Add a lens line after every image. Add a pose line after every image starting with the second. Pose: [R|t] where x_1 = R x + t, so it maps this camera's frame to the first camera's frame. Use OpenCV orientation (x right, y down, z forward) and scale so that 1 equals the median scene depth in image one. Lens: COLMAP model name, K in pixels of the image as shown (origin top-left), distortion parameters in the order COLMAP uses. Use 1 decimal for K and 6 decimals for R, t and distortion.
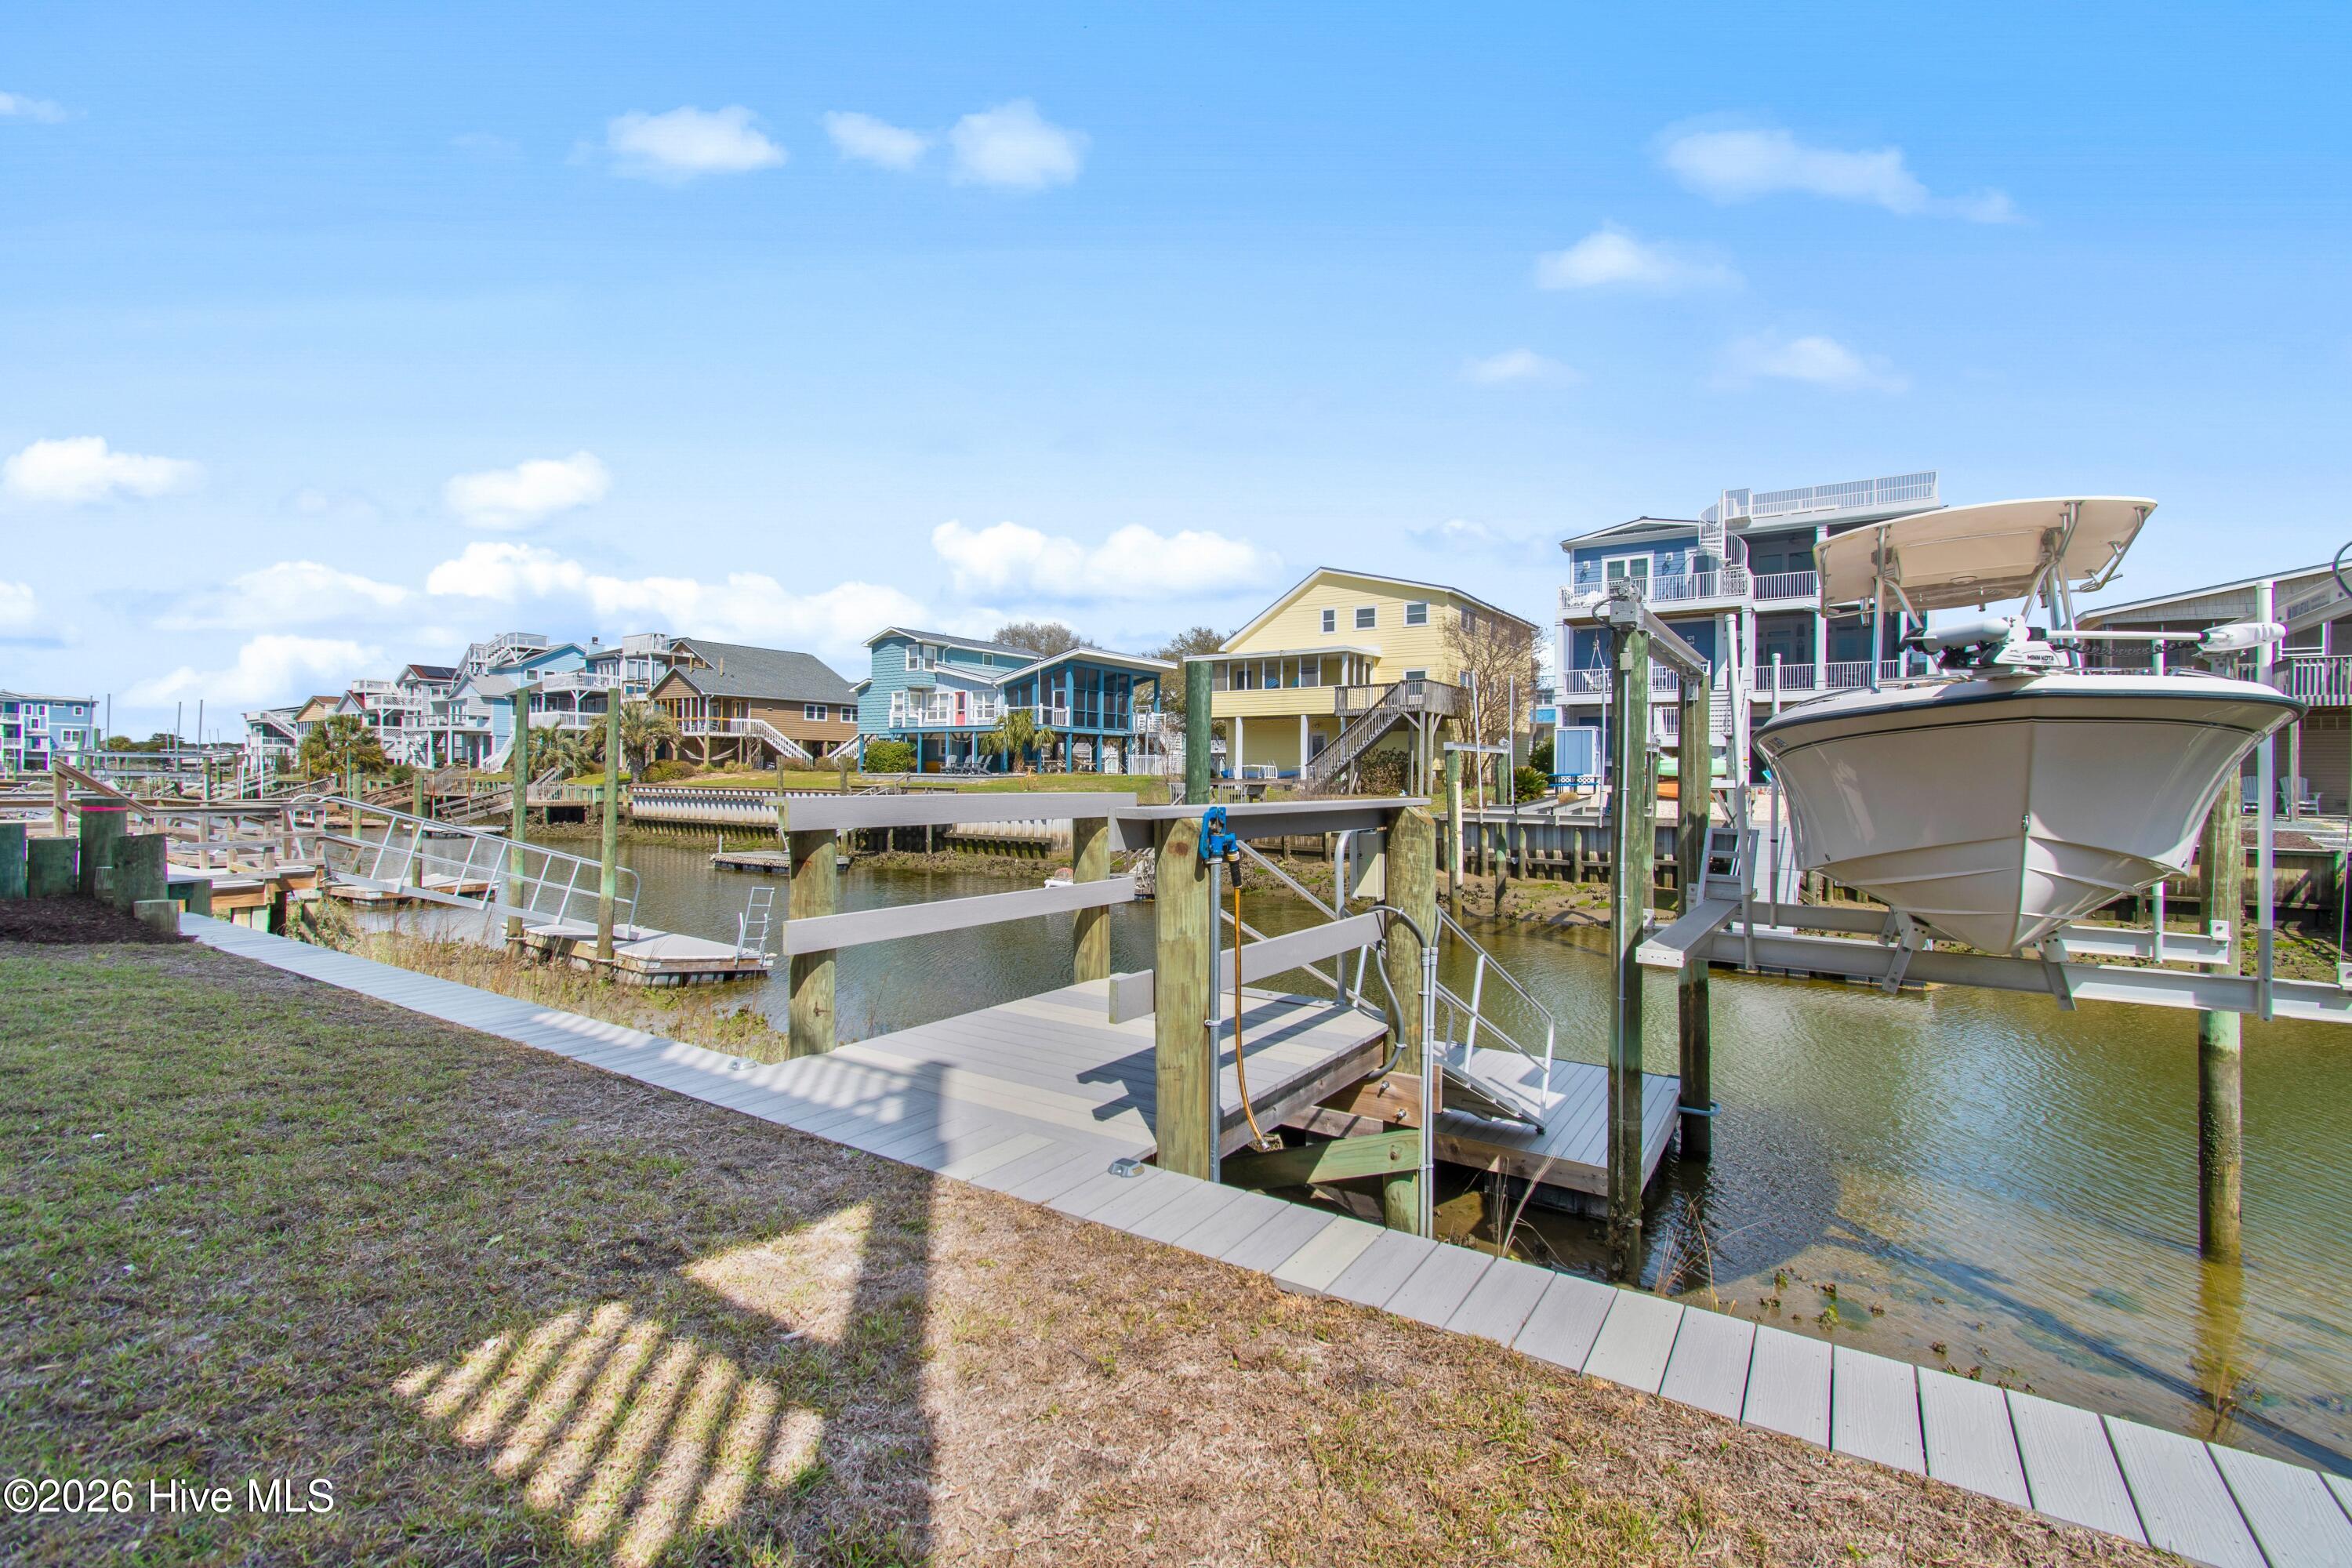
lens RADIAL K [[1039.0, 0, 1183.6], [0, 1039.0, 794.9], [0, 0, 1]] dist [-0.000781, -0.000056]
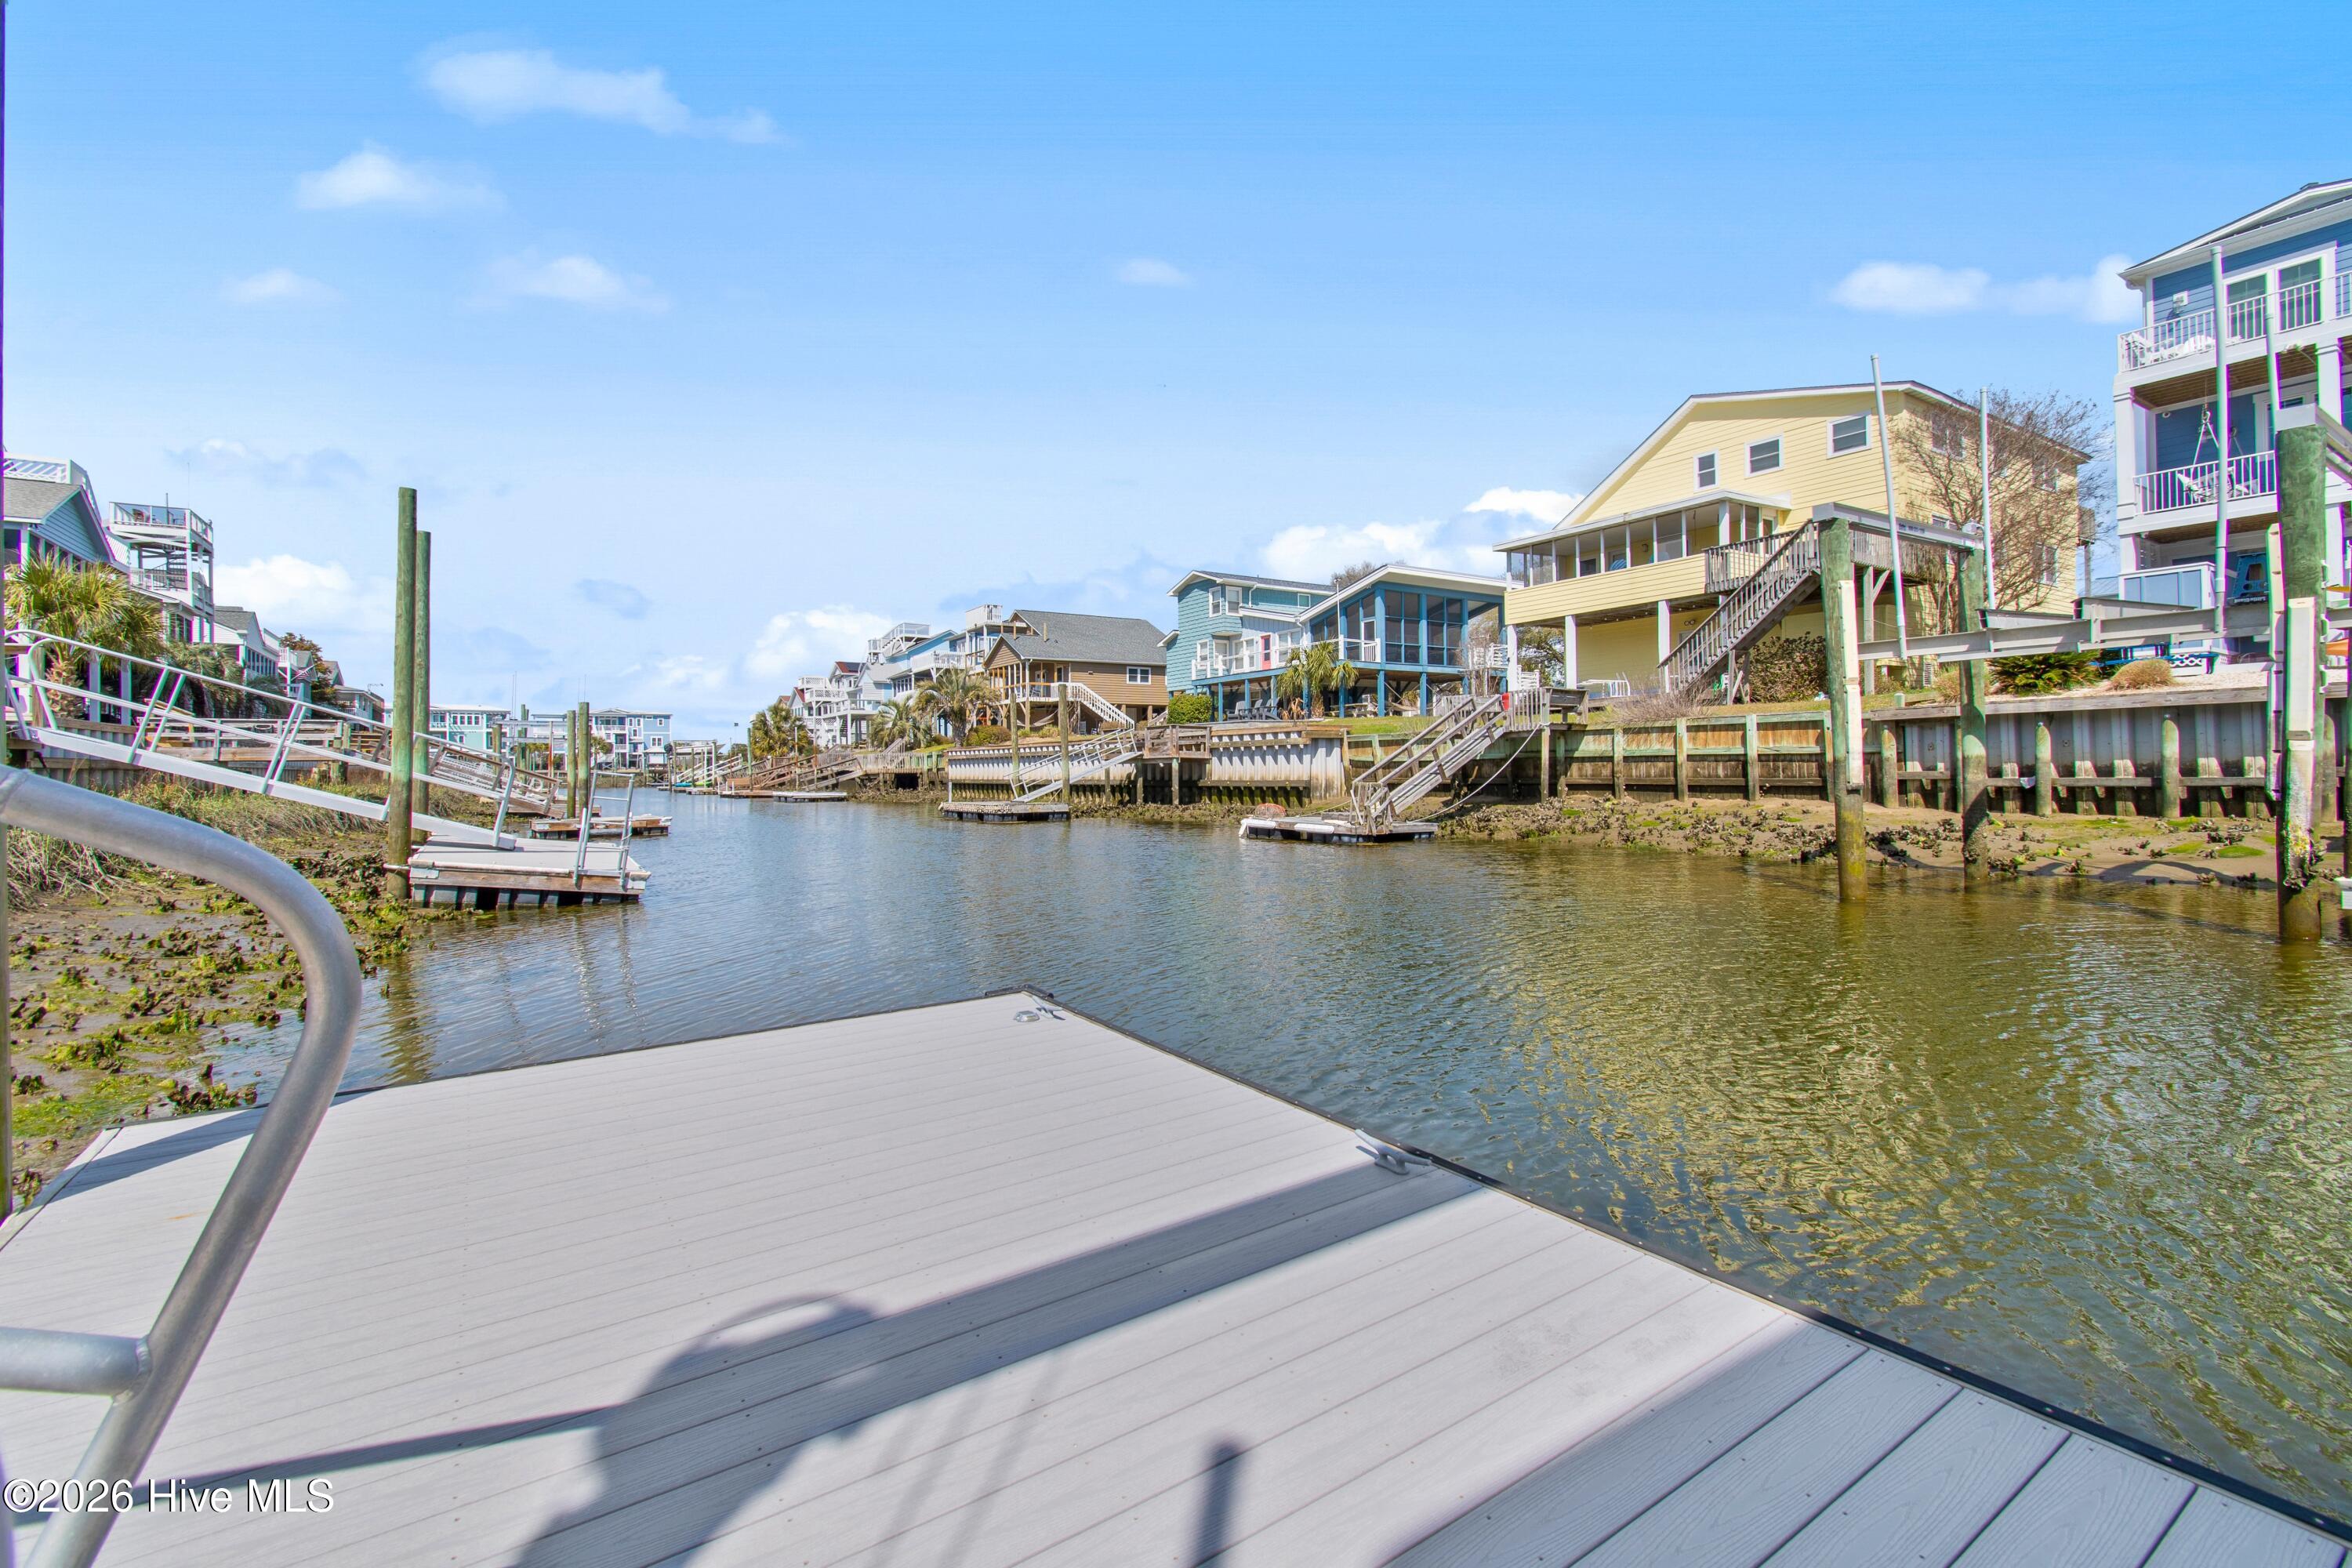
lens RADIAL K [[1038.2, 0, 1176.7], [0, 1038.2, 777.7], [0, 0, 1]] dist [-0.000093, -0.001013]
pose [[0.917622, -0.019129, -0.396994, 0.066658], [0.014651, 0.999790, -0.014310, 0.034861], [0.397185, 0.007314, 0.917709, 0.167952]]
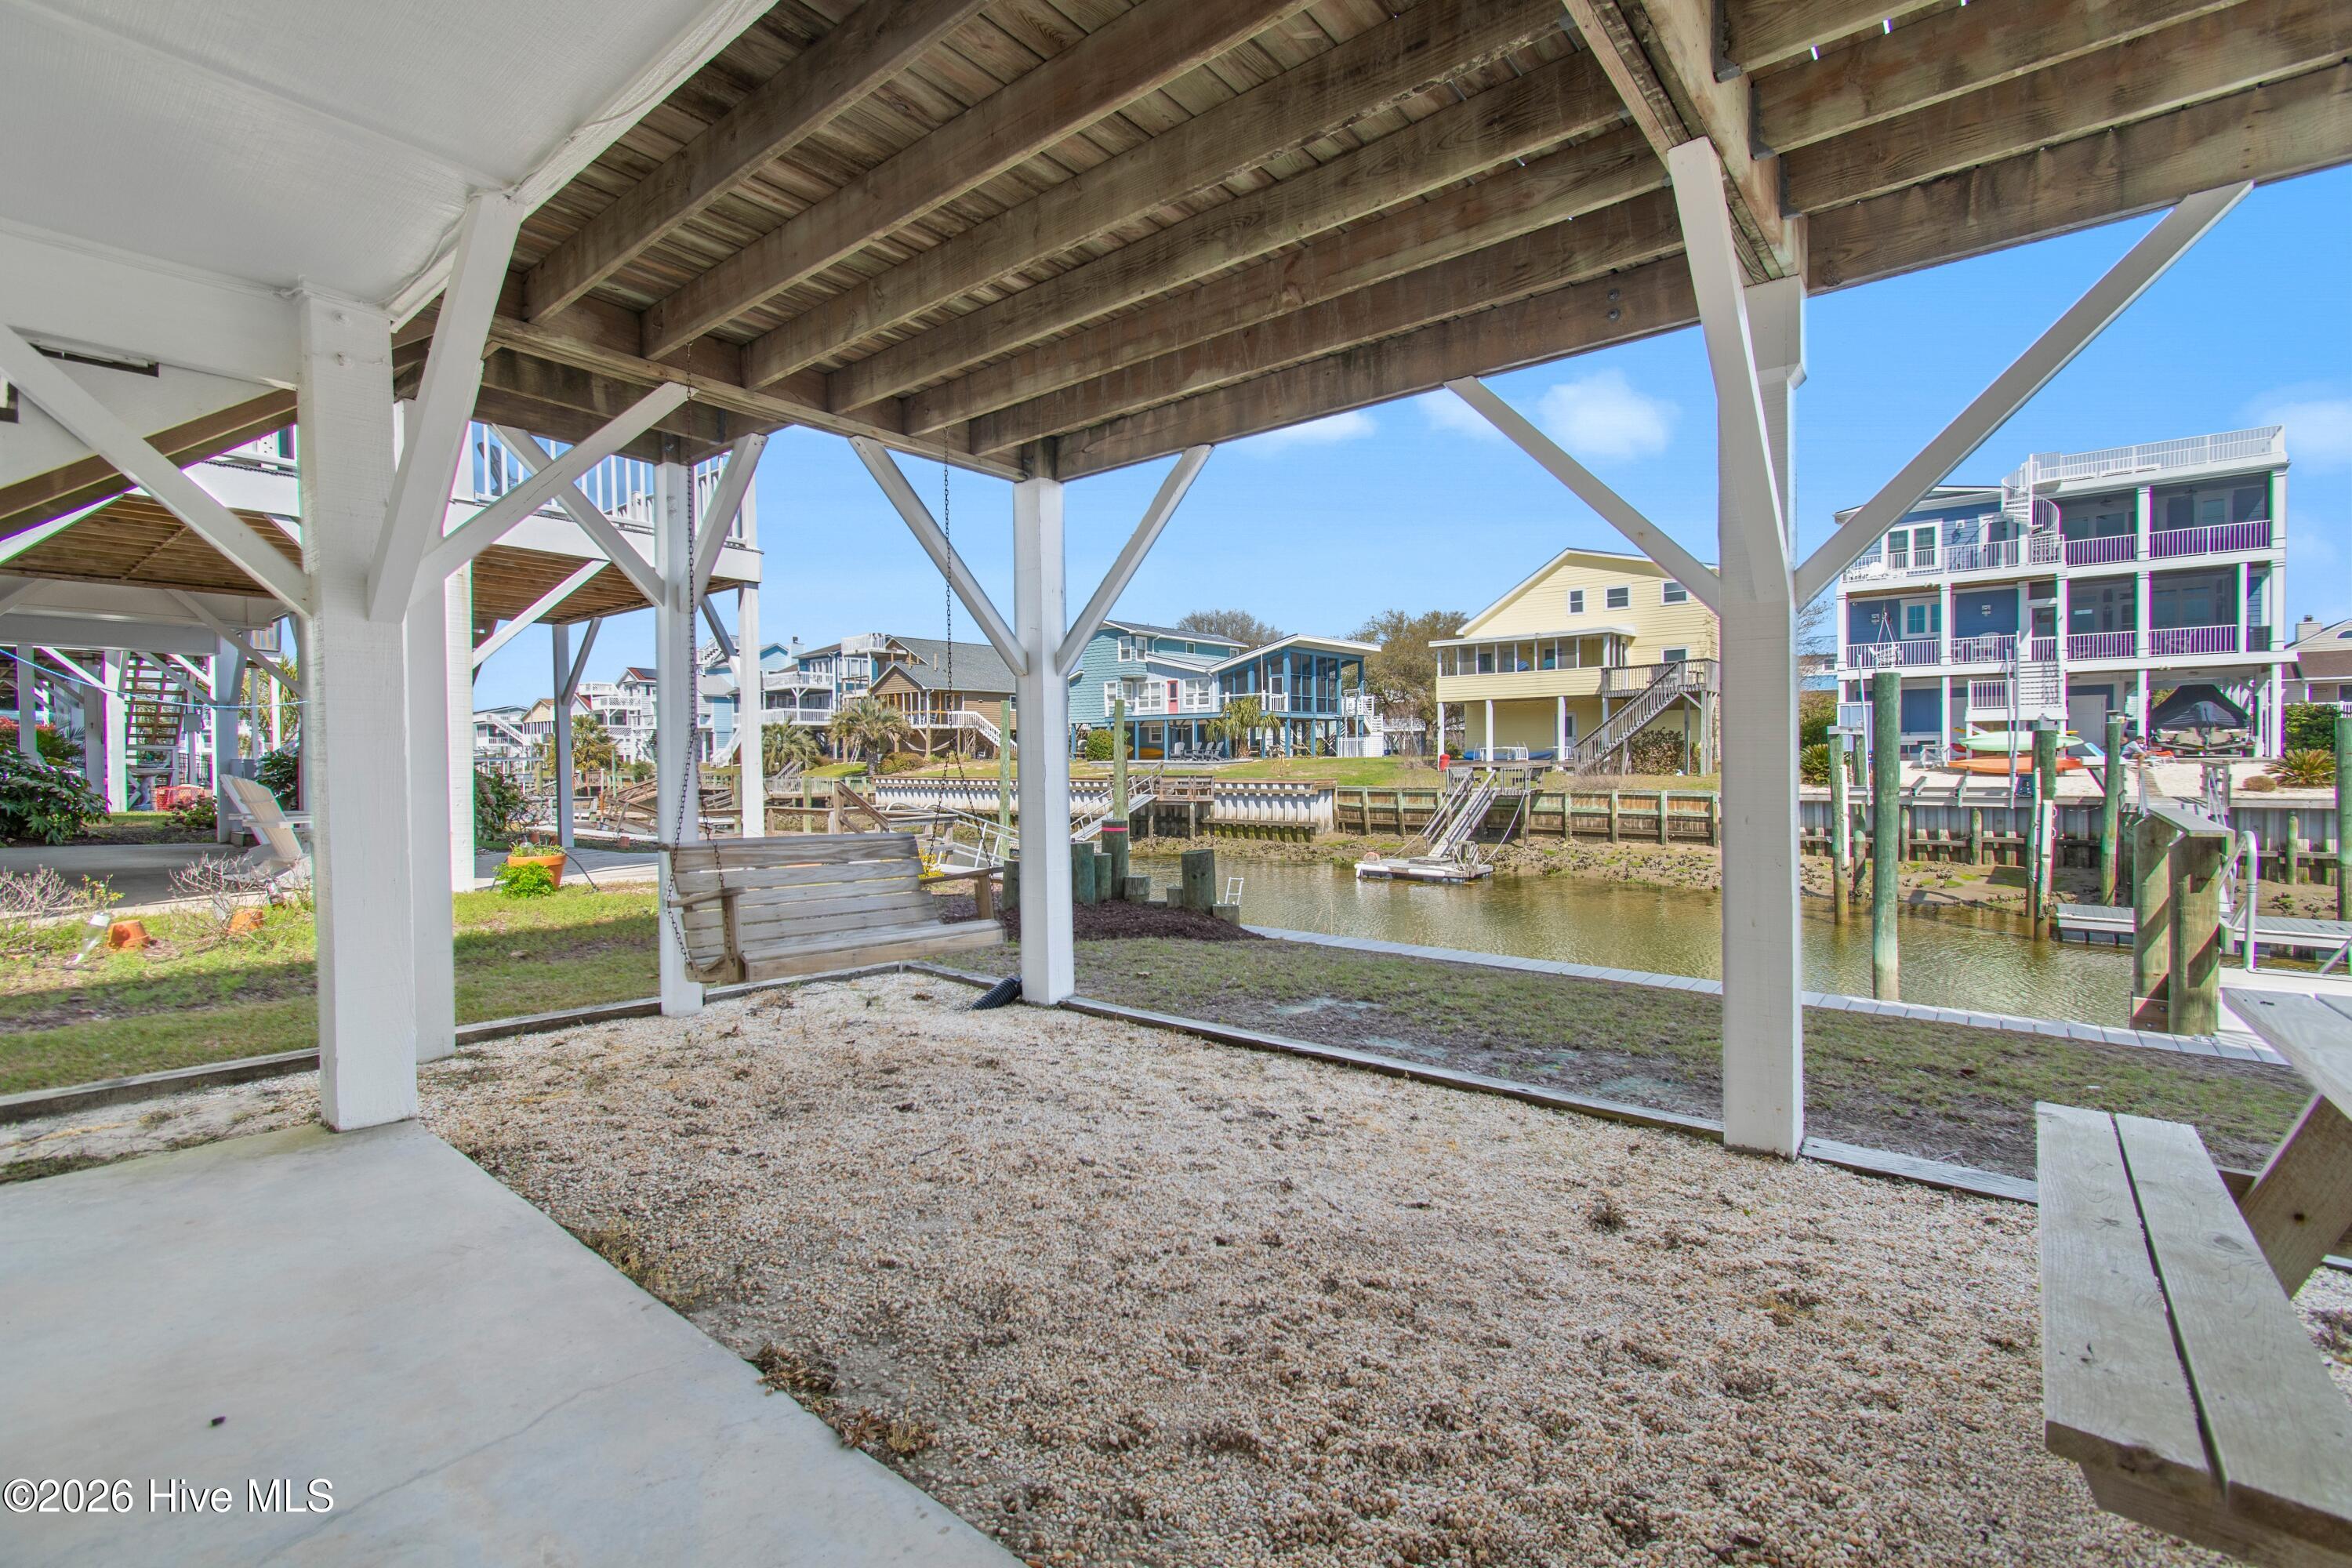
lens RADIAL K [[1038.2, 0, 1176.7], [0, 1038.2, 777.7], [0, 0, 1]] dist [-0.000093, -0.001013]
pose [[0.995019, -0.018258, -0.098000, -0.116084], [0.018685, 0.999820, 0.003433, -0.006419], [0.097920, -0.005247, 0.995180, -0.027875]]
